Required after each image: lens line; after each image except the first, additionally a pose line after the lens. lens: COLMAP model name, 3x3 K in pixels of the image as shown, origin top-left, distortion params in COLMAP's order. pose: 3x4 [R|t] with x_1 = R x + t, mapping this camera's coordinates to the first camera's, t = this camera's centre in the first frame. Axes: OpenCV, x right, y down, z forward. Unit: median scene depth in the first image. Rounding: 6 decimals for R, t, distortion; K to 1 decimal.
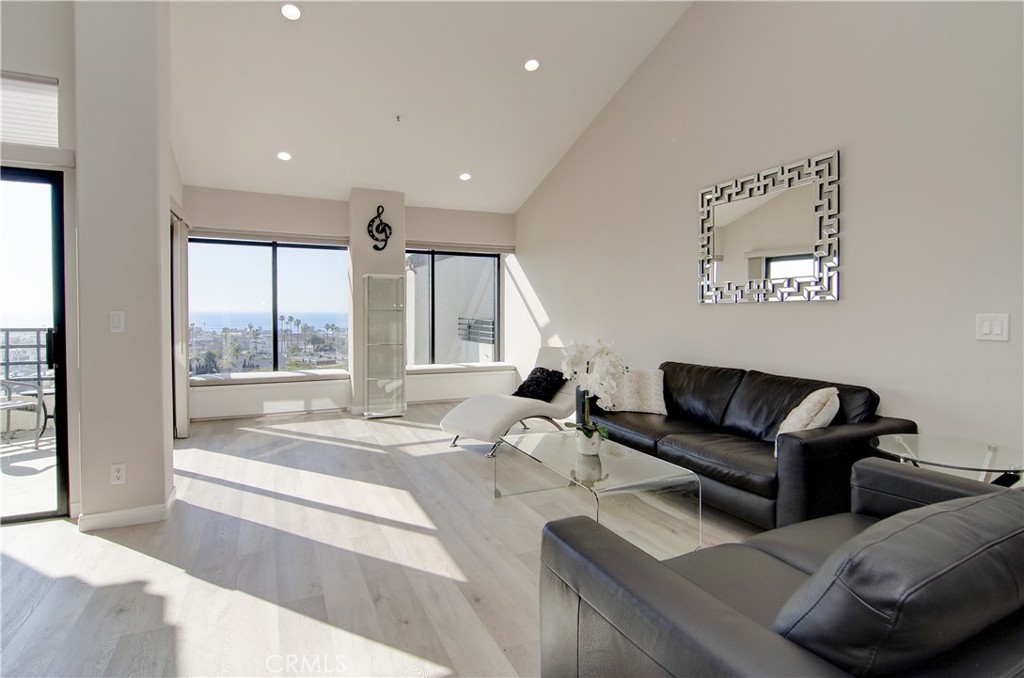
lens RADIAL K [[524.9, 0, 529.9], [0, 524.9, 317.4], [0, 0, 1]] dist [-0.000553, -0.001093]
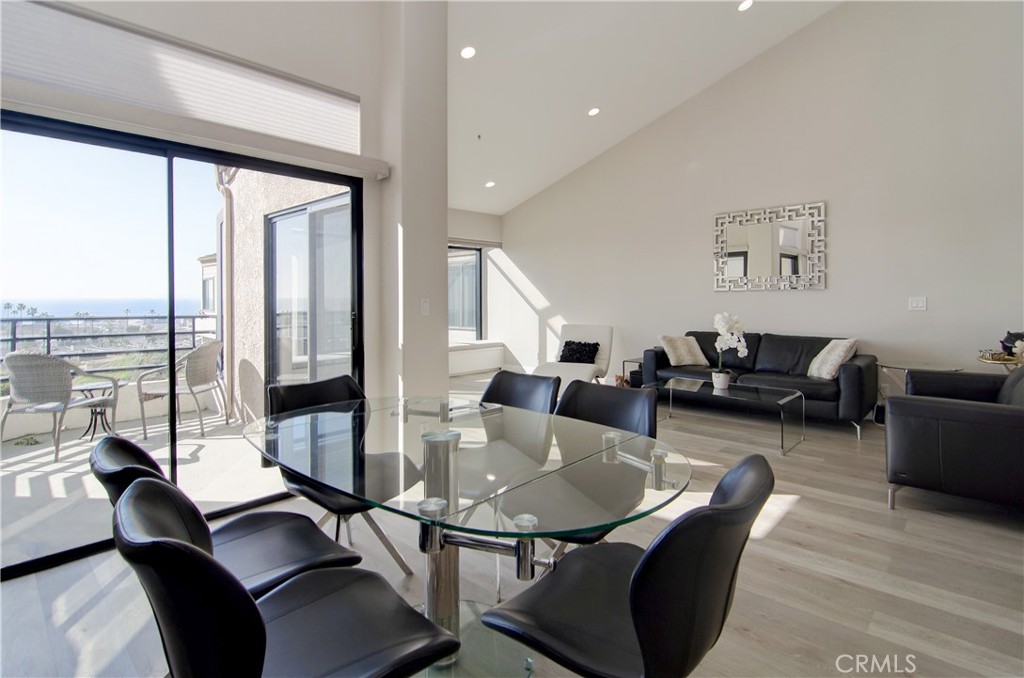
lens RADIAL K [[497.1, 0, 510.1], [0, 497.1, 299.8], [0, 0, 1]] dist [-0.000801, -0.000134]
pose [[0.930012, -0.006240, 0.367477, -0.932657], [0.008002, 0.999963, -0.003271, -0.002122], [-0.367443, 0.005983, 0.930027, -0.131004]]
